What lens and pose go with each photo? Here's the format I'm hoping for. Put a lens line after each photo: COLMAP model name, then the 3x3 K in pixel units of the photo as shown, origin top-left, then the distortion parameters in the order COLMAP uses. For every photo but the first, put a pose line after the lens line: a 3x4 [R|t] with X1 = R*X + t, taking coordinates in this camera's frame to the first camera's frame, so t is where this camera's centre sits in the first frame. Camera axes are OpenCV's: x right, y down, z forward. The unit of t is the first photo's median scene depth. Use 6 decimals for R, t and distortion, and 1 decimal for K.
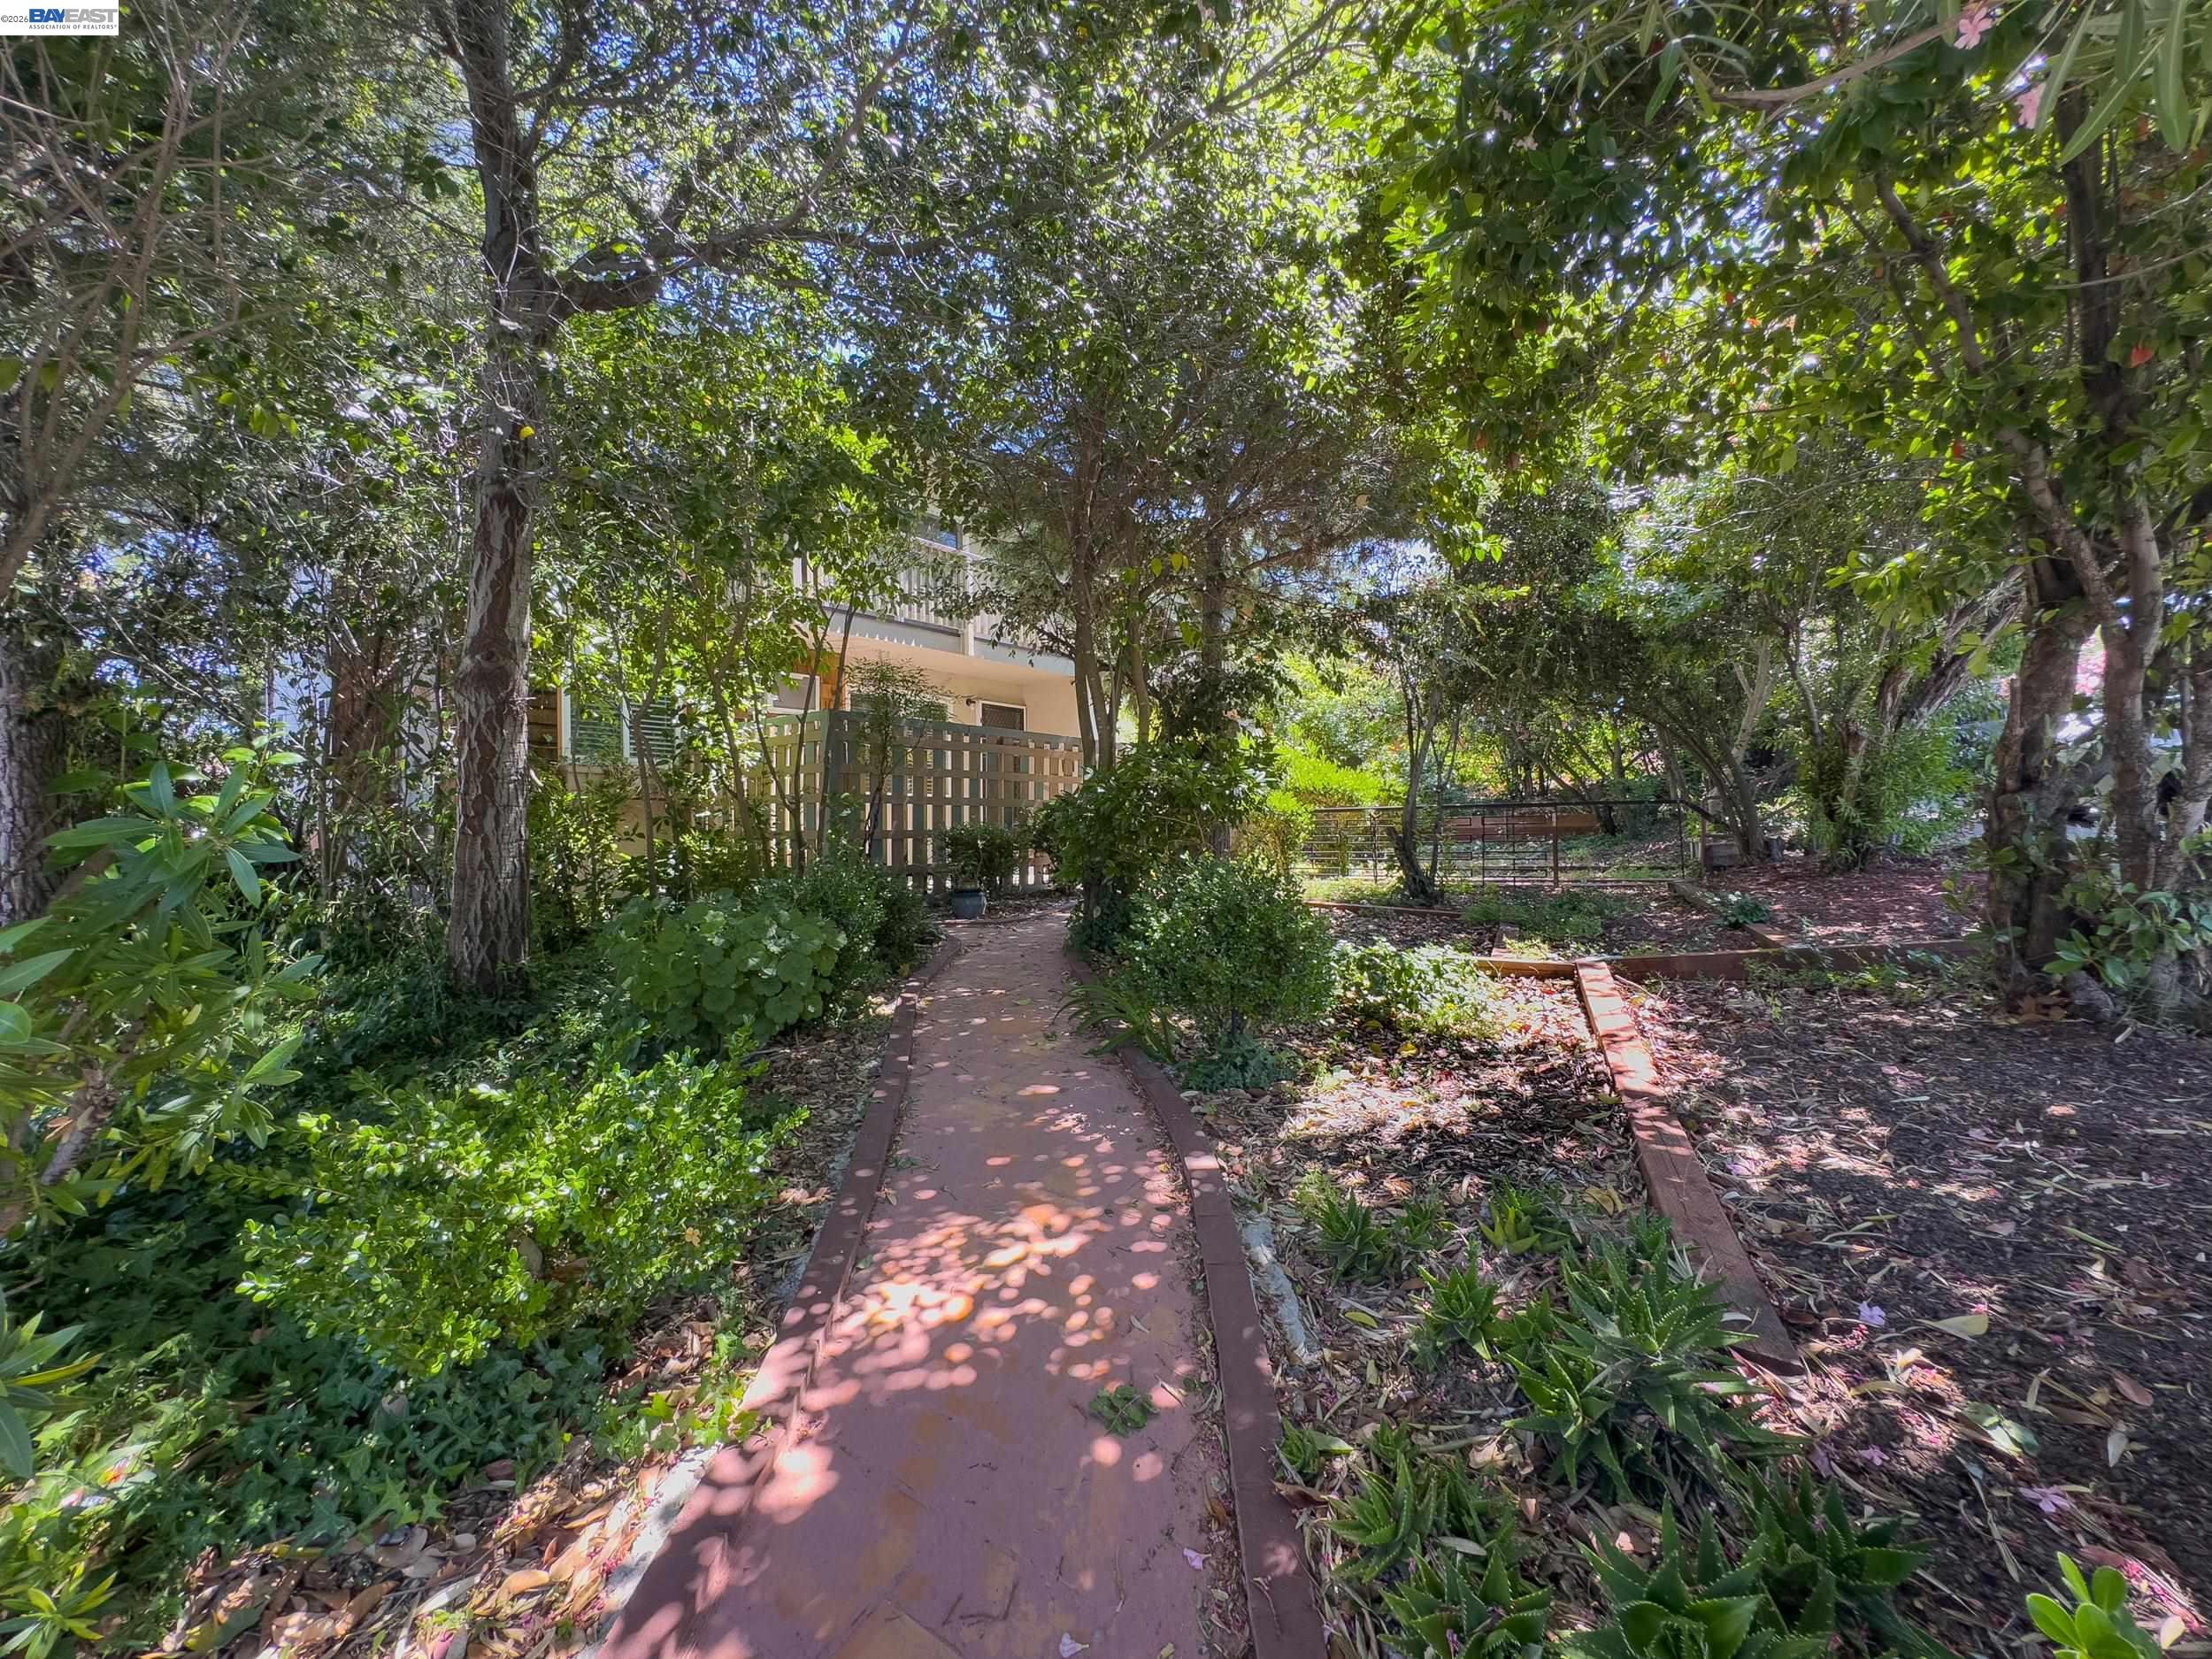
lens RADIAL K [[886.6, 0, 1102.3], [0, 886.6, 831.9], [0, 0, 1]] dist [0.000930, 0.000012]
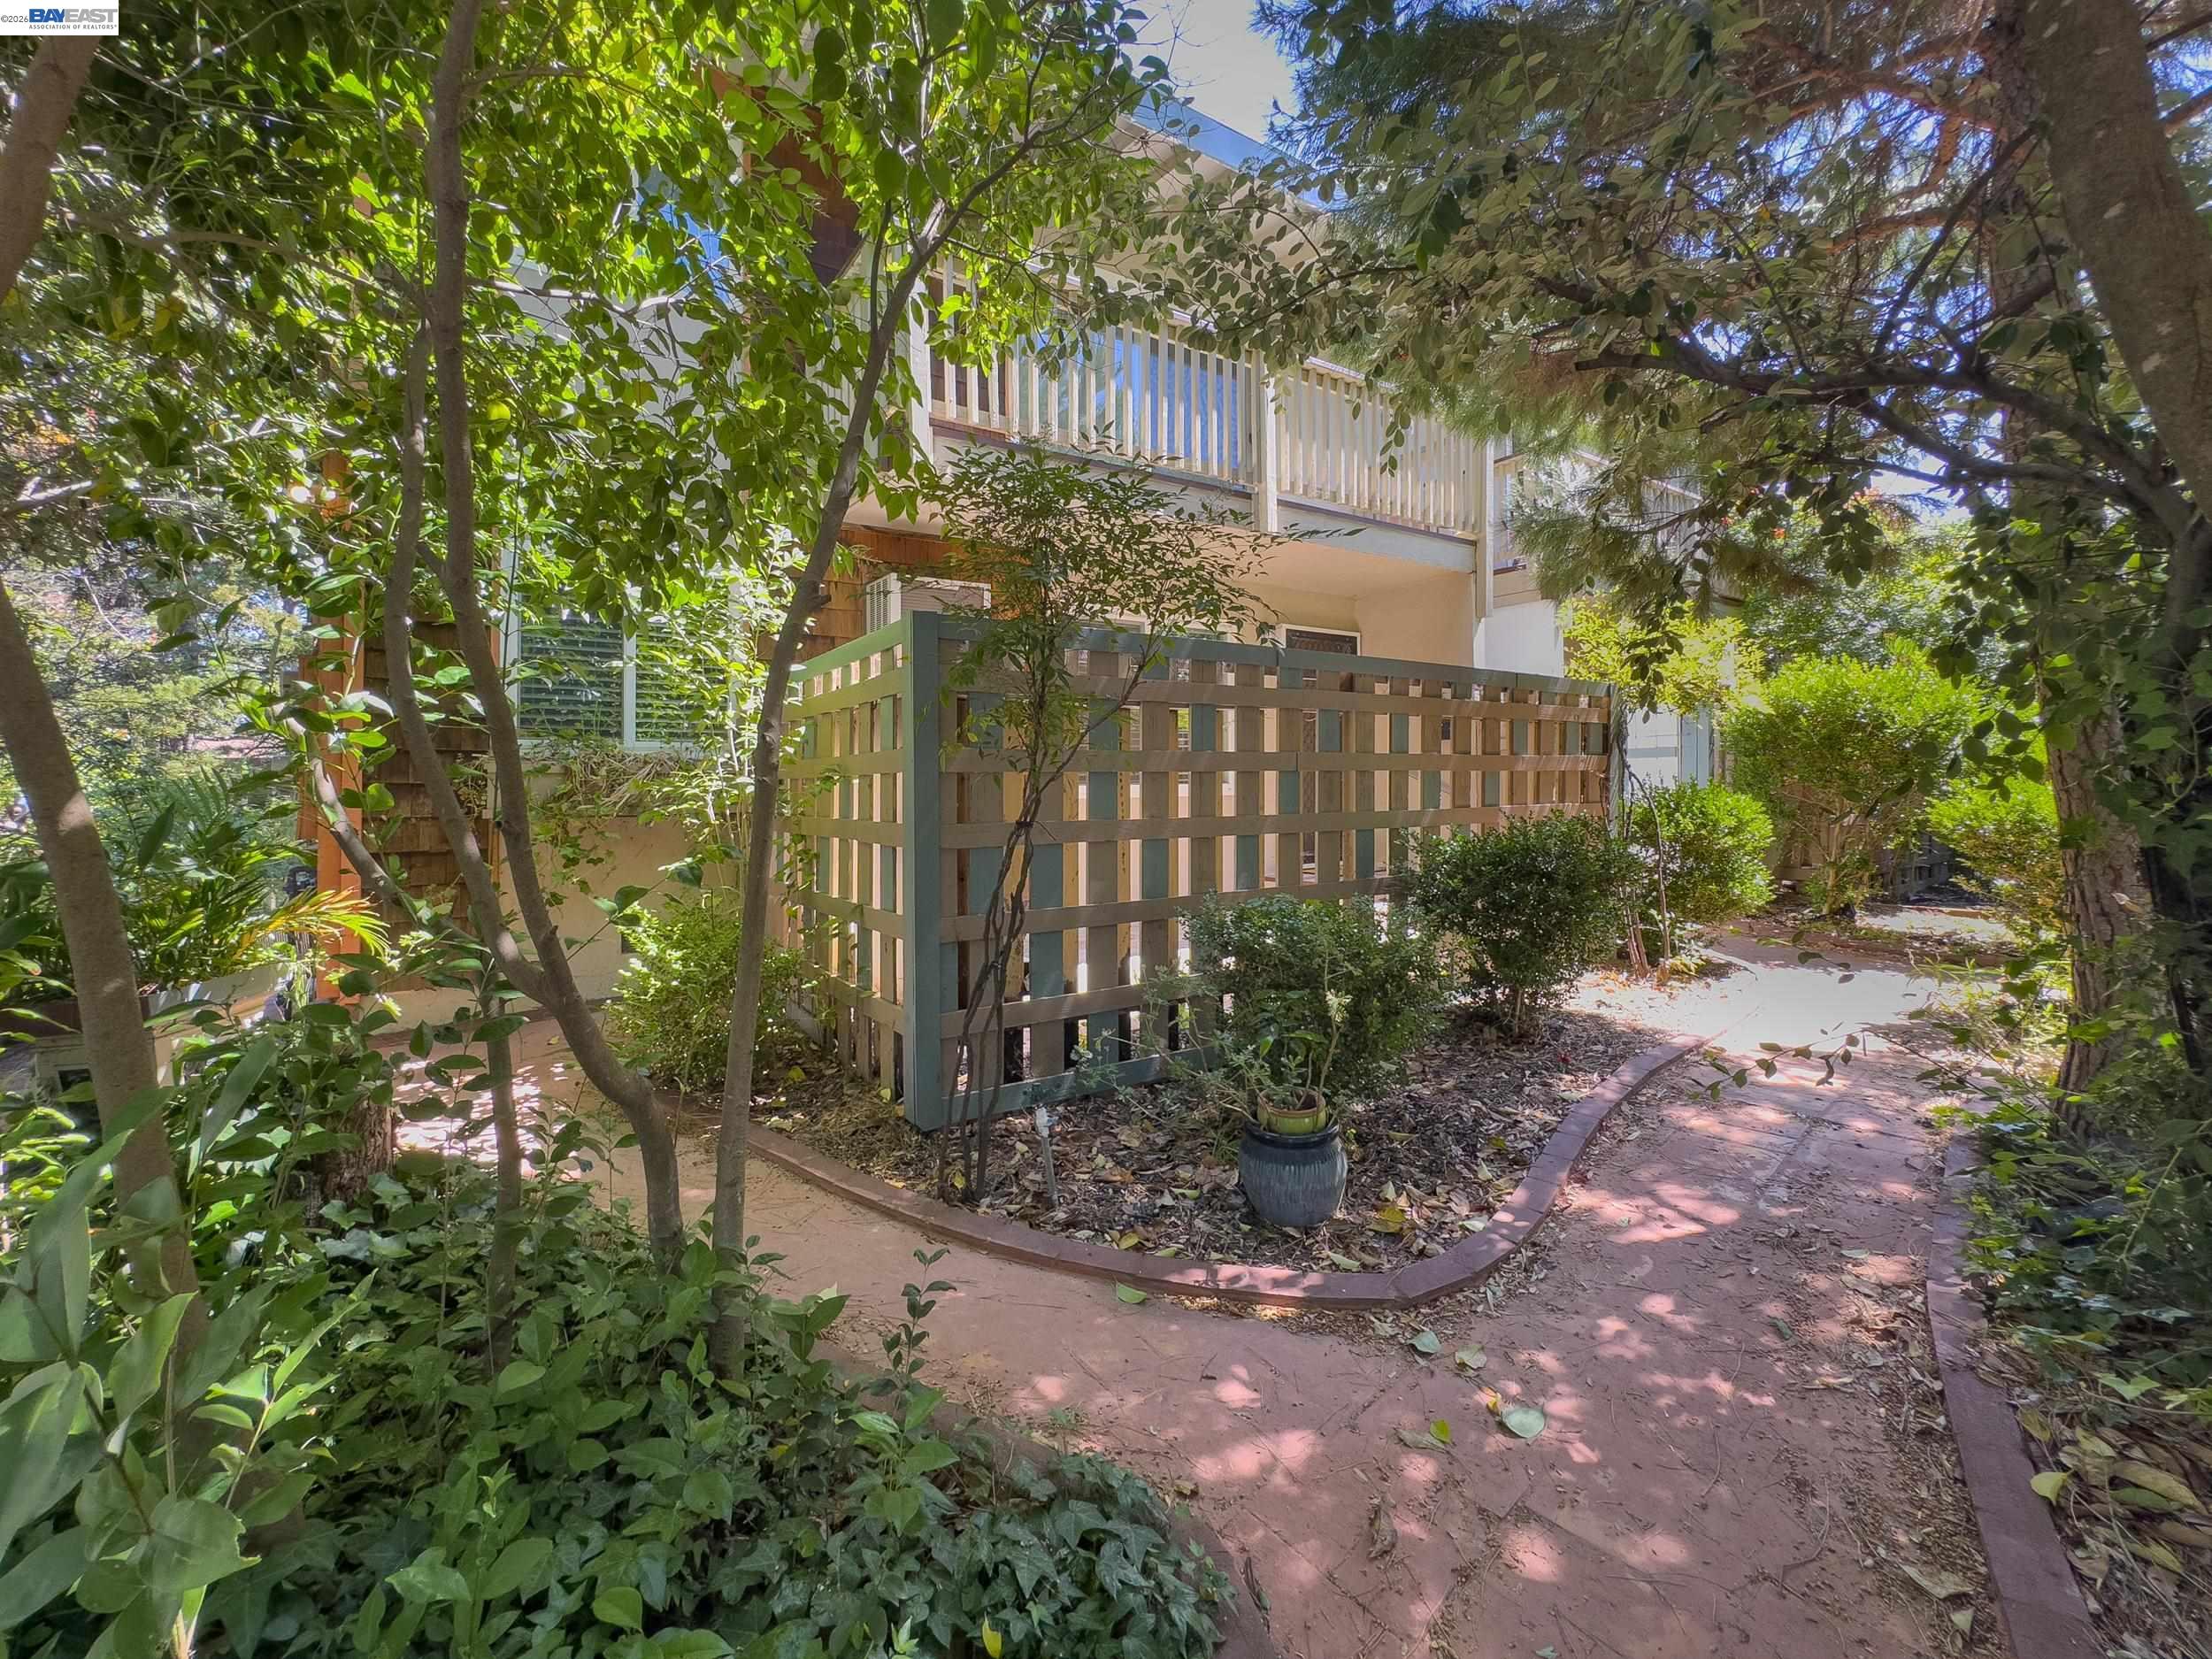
lens RADIAL K [[886.6, 0, 1098.3], [0, 886.6, 818.5], [0, 0, 1]] dist [0.000930, 0.000012]
pose [[0.947862, 0.003041, -0.318666, -0.107048], [0.001417, 0.999904, 0.013758, -0.048987], [0.318677, -0.013492, 0.947767, 0.634807]]
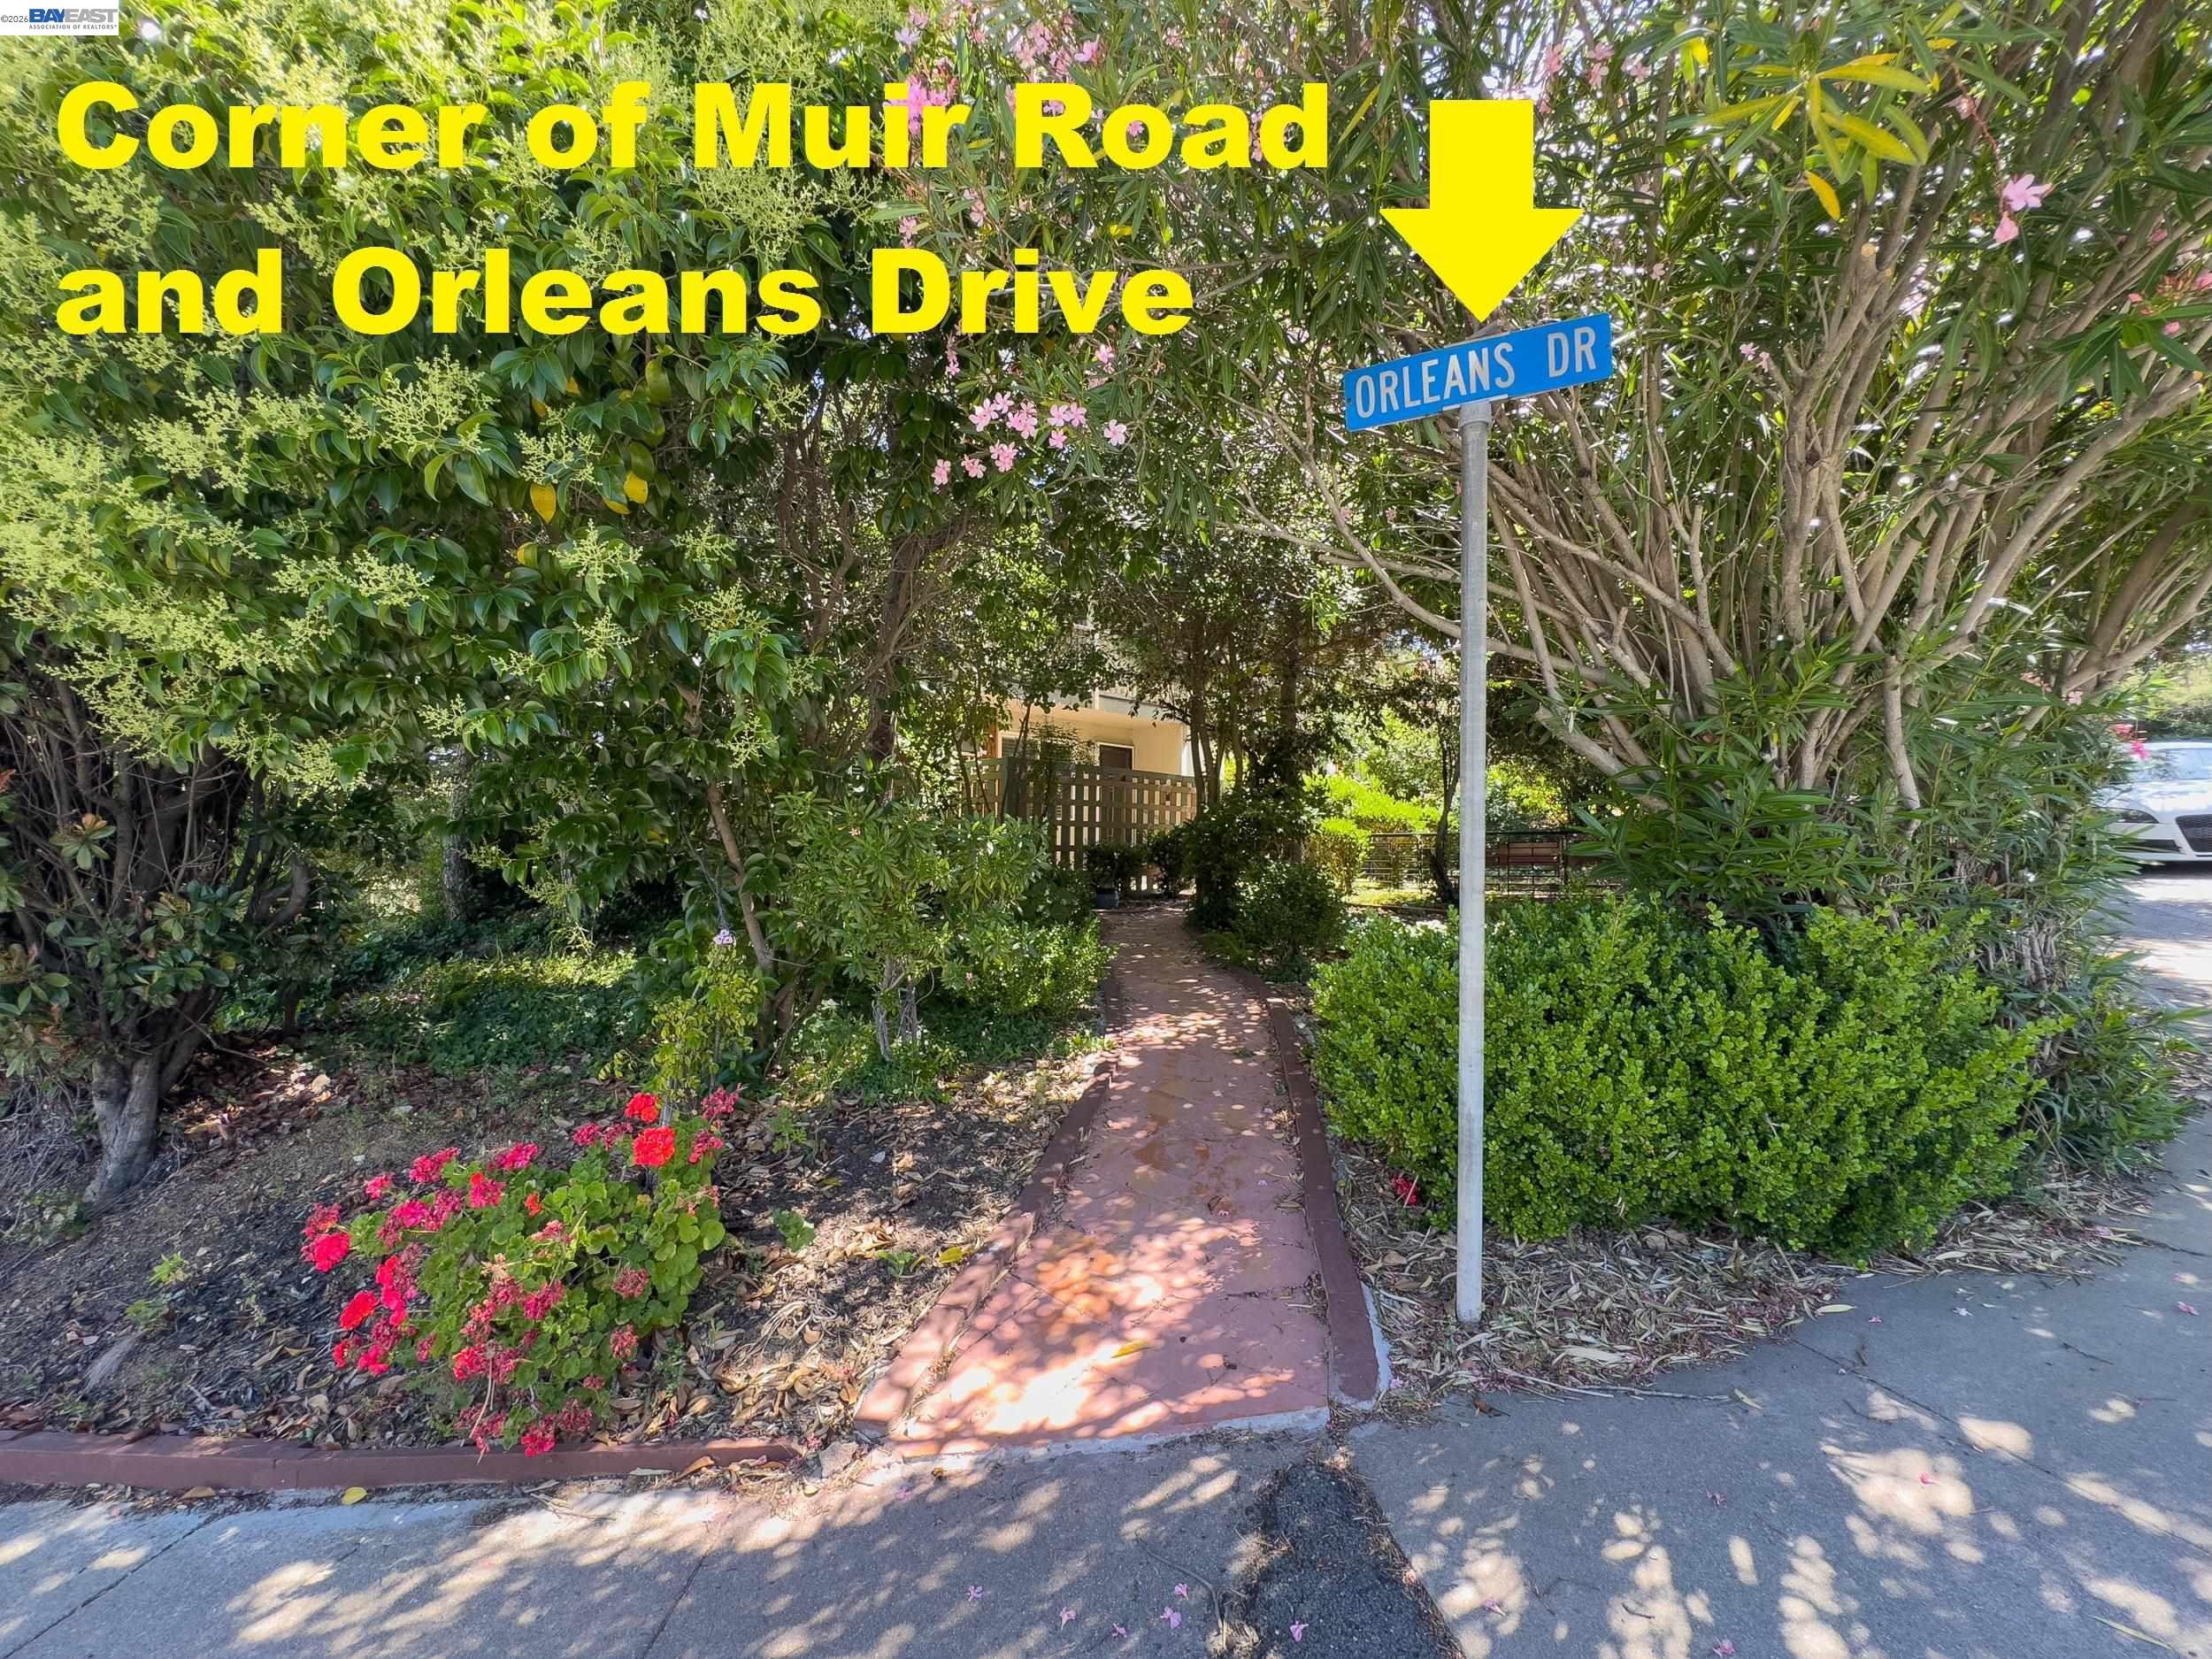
lens RADIAL K [[886.6, 0, 1114.9], [0, 886.6, 850.2], [0, 0, 1]] dist [0.000930, 0.000012]
pose [[0.997233, 0.012299, -0.073321, -0.034957], [-0.012828, 0.999895, -0.006754, 0.012862], [0.073231, 0.007676, 0.997285, -0.341021]]
